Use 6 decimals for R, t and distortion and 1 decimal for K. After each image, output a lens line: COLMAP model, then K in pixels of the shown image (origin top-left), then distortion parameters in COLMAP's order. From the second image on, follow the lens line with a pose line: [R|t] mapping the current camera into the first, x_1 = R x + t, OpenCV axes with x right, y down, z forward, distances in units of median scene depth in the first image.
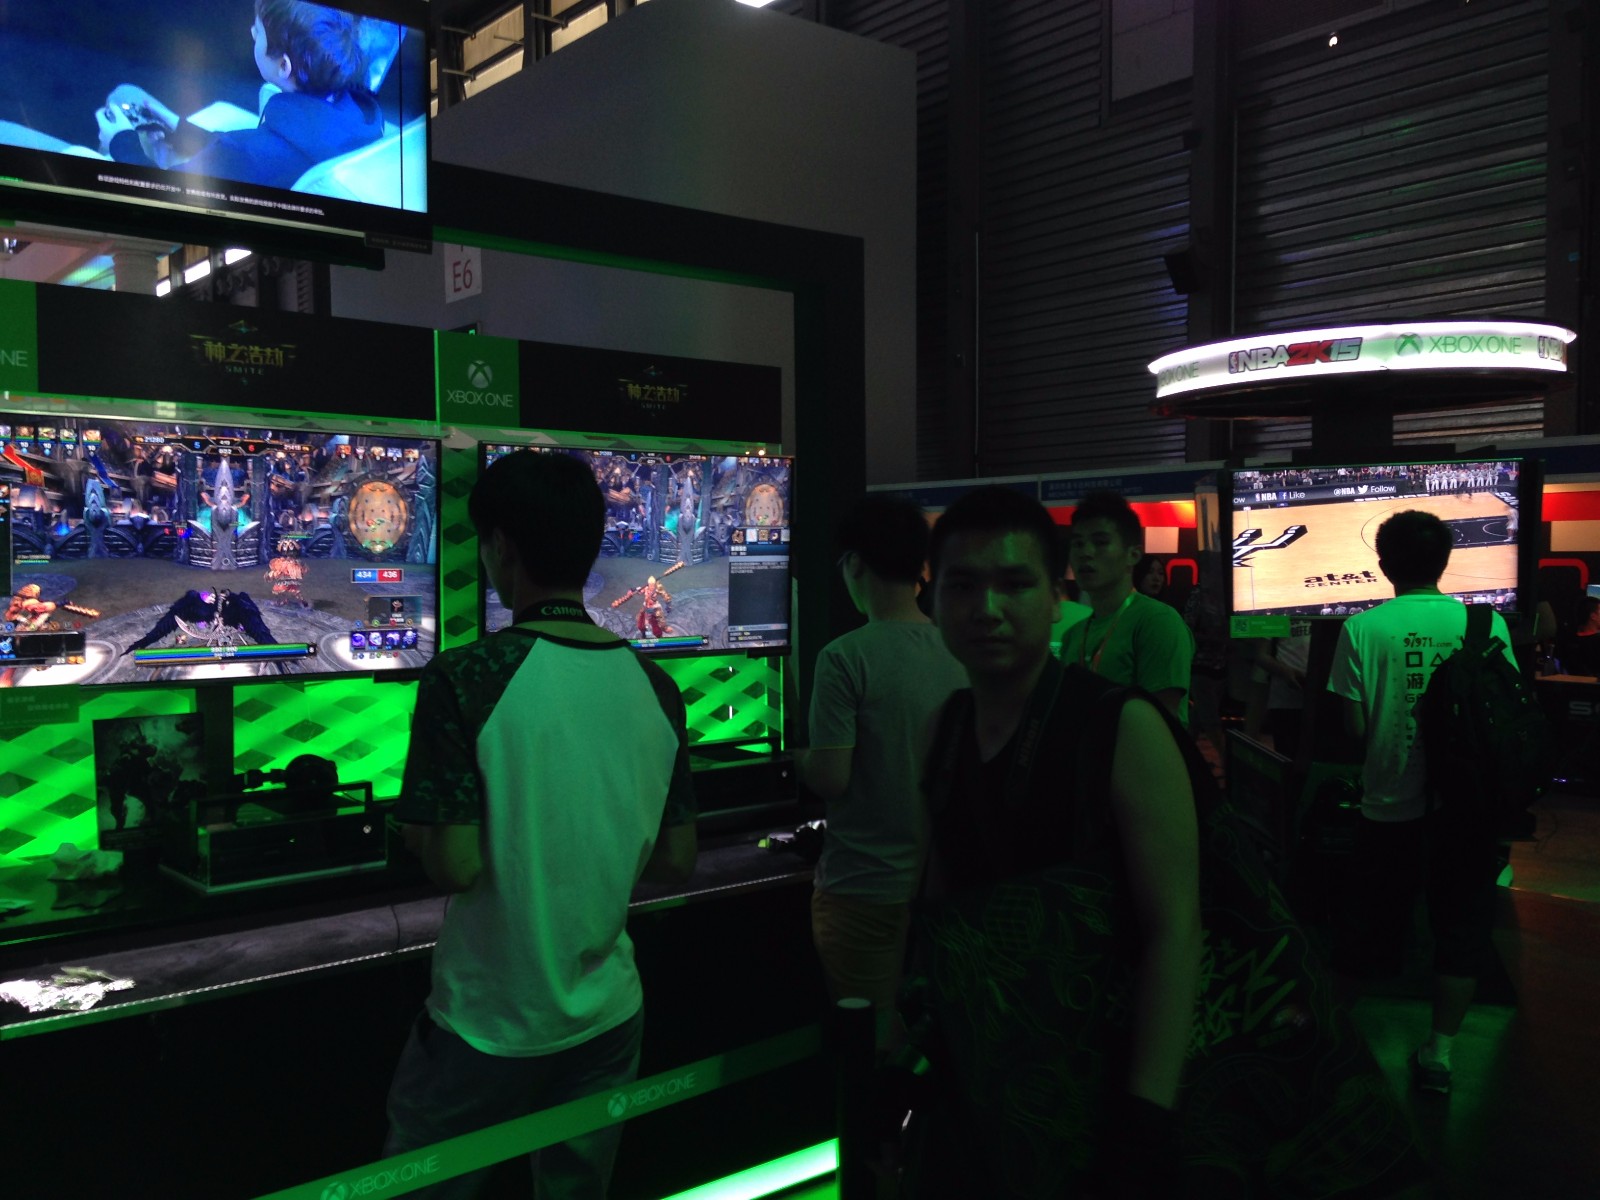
lens RADIAL K [[1448.3, 0, 804.5], [0, 1448.3, 609.8], [0, 0, 1]] dist [0.205227, -0.332114]
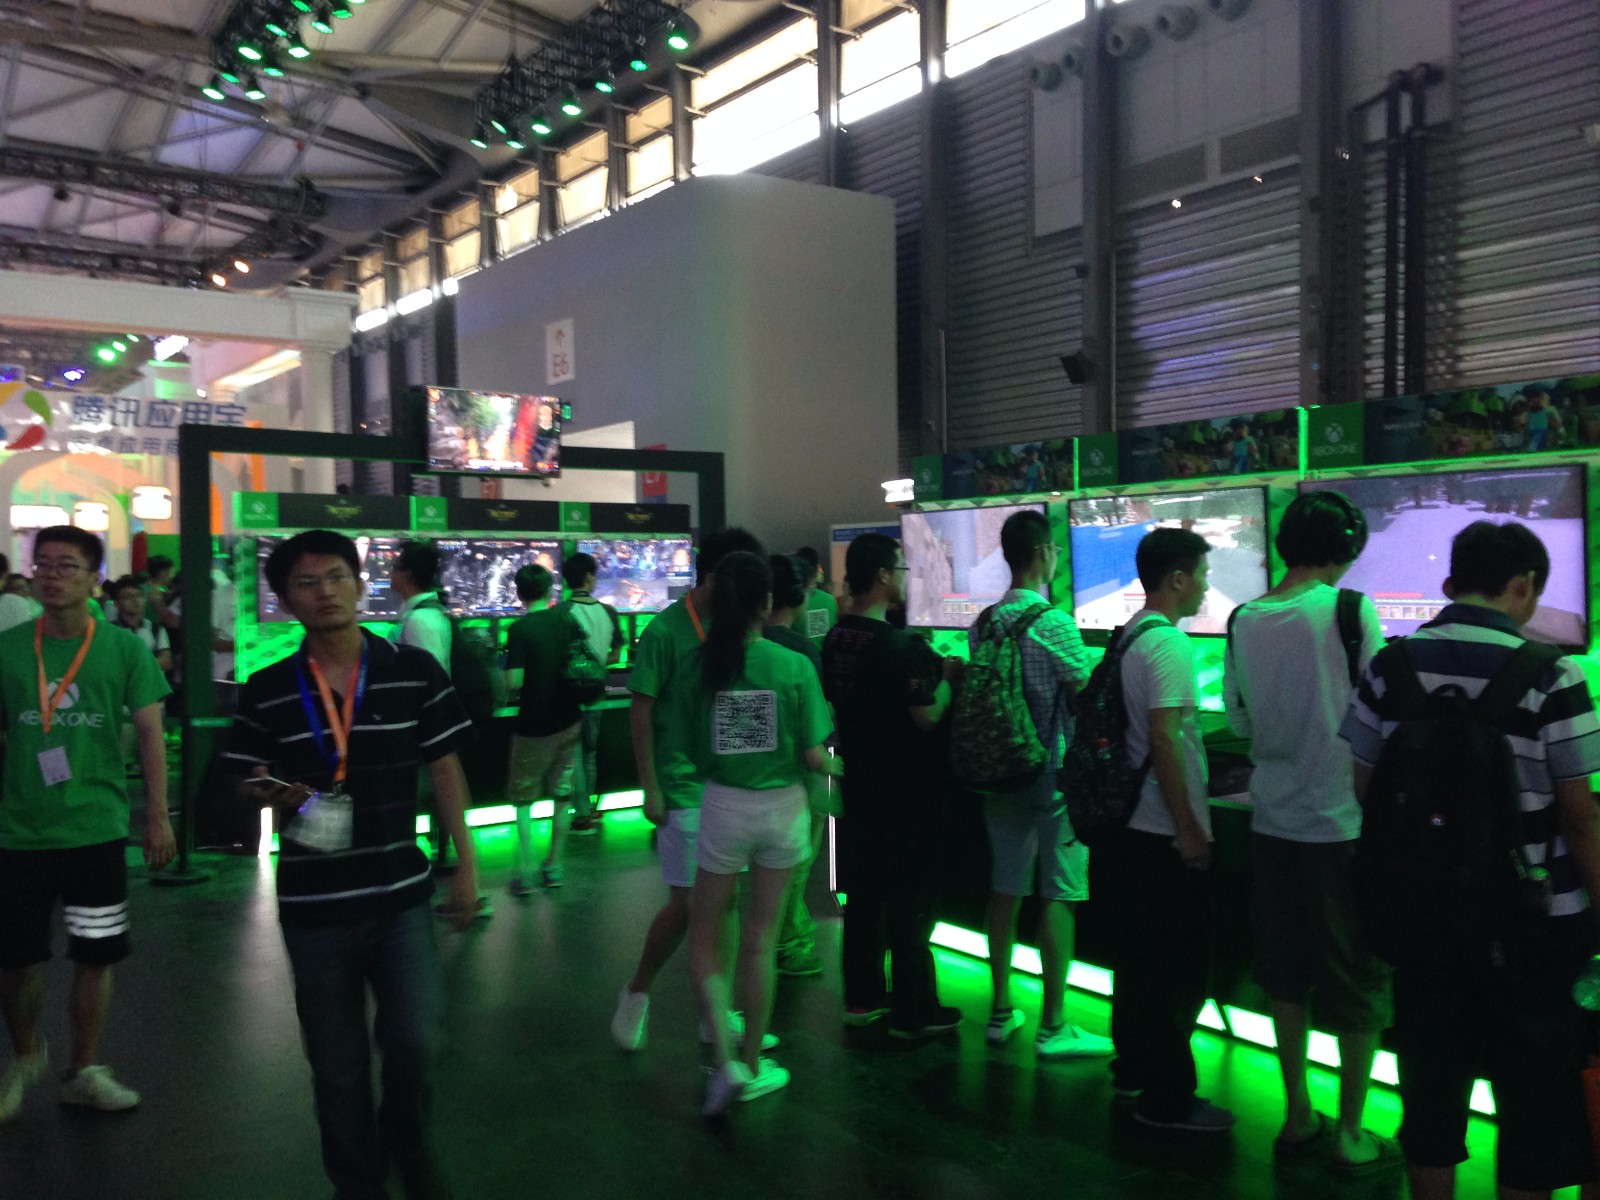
lens RADIAL K [[1448.3, 0, 804.5], [0, 1448.3, 609.8], [0, 0, 1]] dist [0.205227, -0.332114]
pose [[0.998195, -0.006010, -0.059749, 0.369598], [0.005332, 0.999920, -0.011513, 0.057505], [0.059813, 0.011174, 0.998147, -1.704095]]
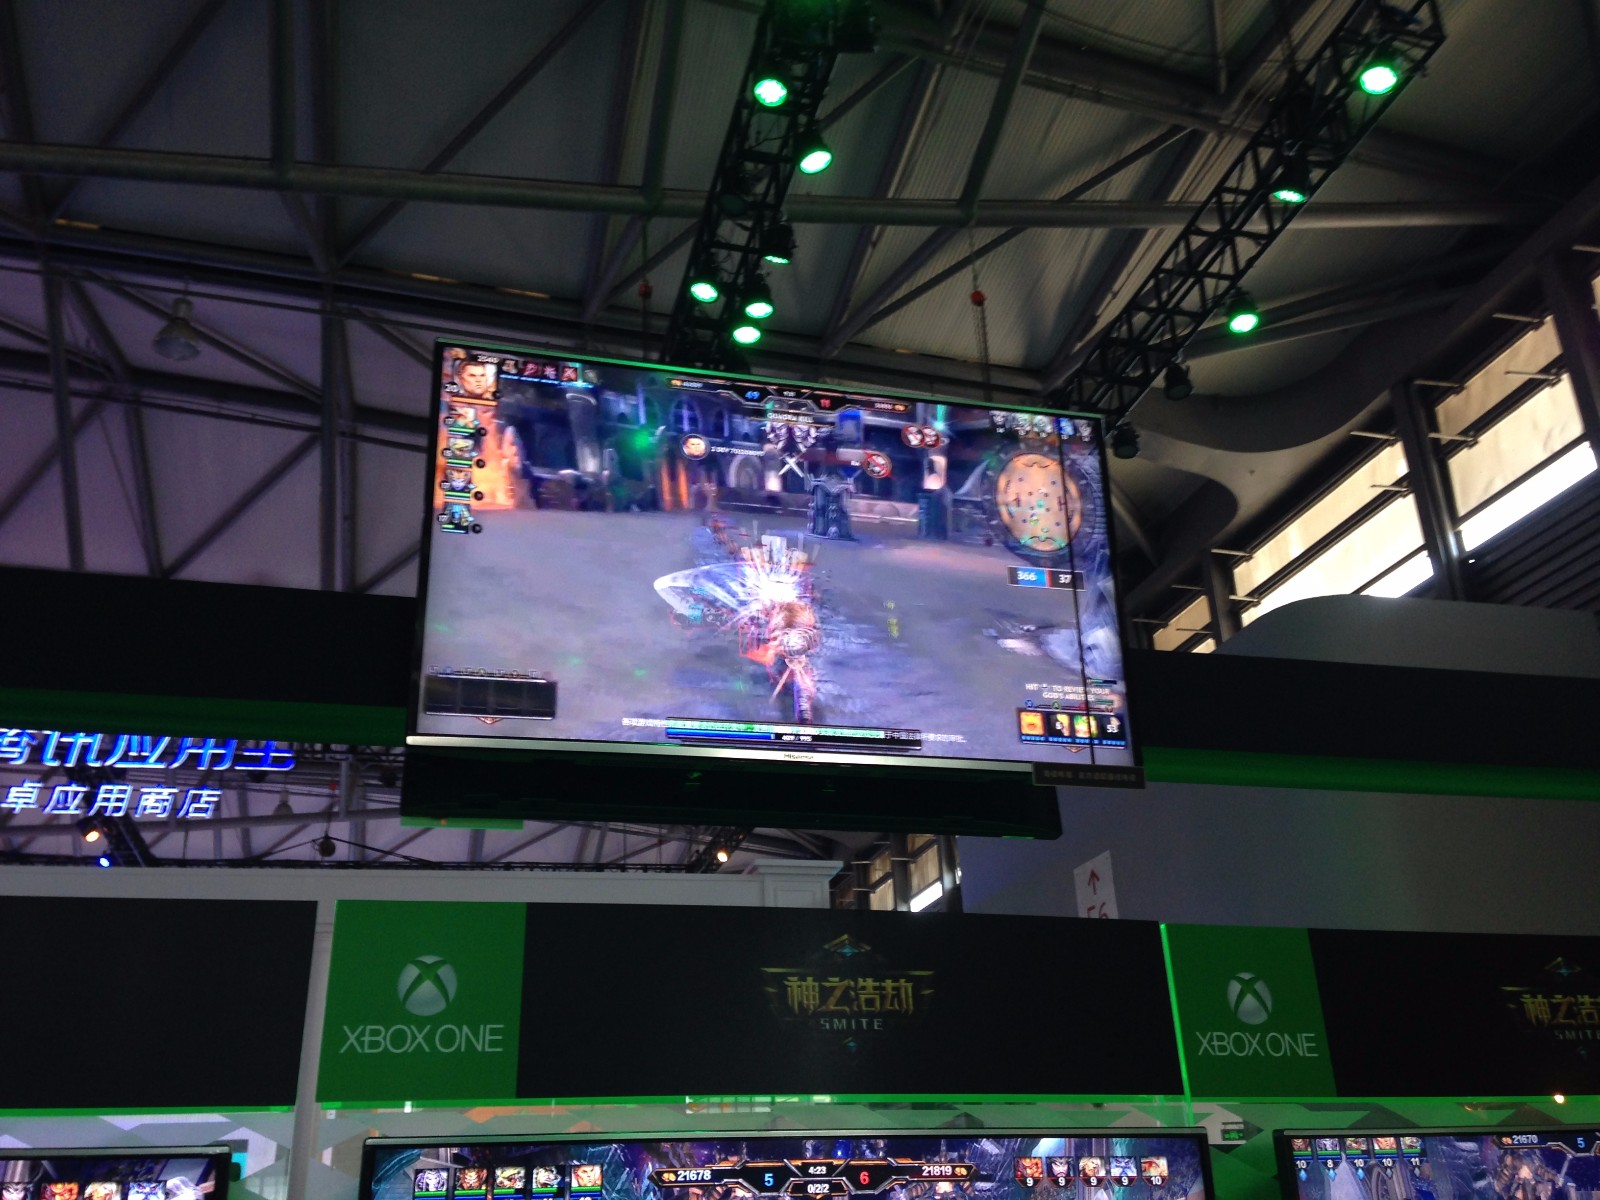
lens RADIAL K [[1448.3, 0, 804.5], [0, 1448.3, 609.8], [0, 0, 1]] dist [0.205227, -0.332114]
pose [[0.911773, -0.189320, -0.364455, -0.133524], [0.017459, 0.904478, -0.426162, -0.055152], [0.410323, 0.382200, 0.827985, 0.392484]]
